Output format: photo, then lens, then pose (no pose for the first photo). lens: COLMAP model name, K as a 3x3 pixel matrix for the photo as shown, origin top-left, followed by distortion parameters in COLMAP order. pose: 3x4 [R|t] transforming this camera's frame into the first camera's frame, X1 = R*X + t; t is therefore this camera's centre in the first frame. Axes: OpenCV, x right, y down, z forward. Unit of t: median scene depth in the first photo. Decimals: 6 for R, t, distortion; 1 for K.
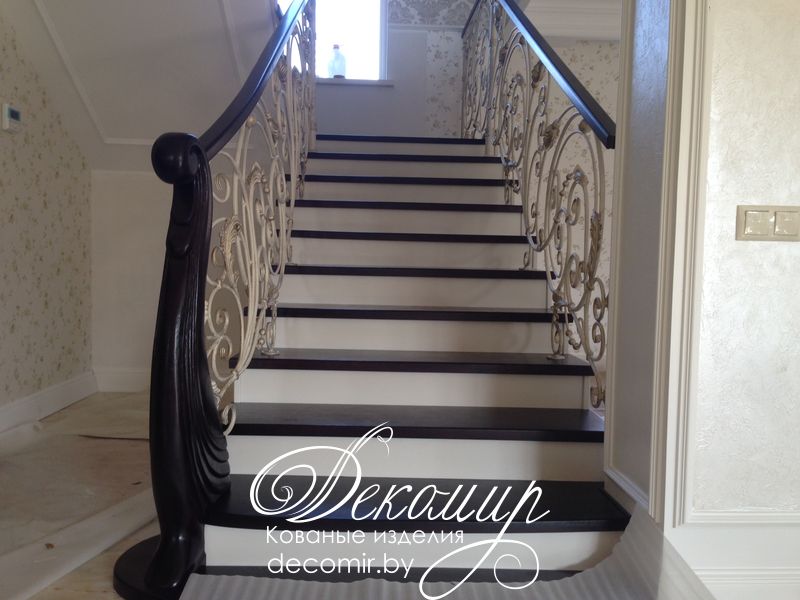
lens RADIAL K [[735.1, 0, 400.0], [0, 735.1, 300.0], [0, 0, 1]] dist [0.138185, -0.249056]
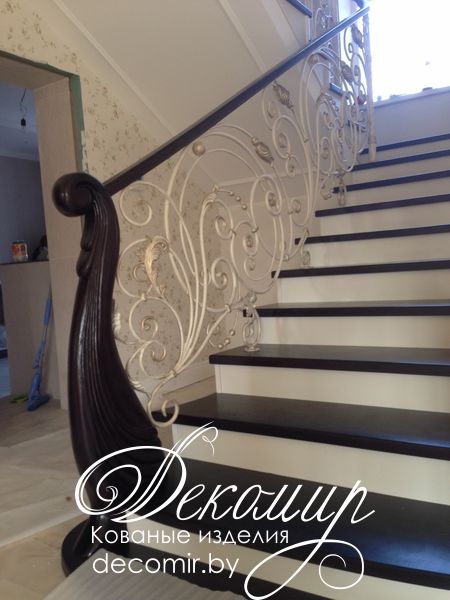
lens RADIAL K [[551.3, 0, 225.0], [0, 551.3, 300.0], [0, 0, 1]] dist [0.138185, -0.249056]
pose [[0.823664, -0.047740, -0.565065, 0.306889], [0.056824, 0.998383, -0.001520, -0.006347], [0.564224, -0.030858, 0.825045, 0.314815]]
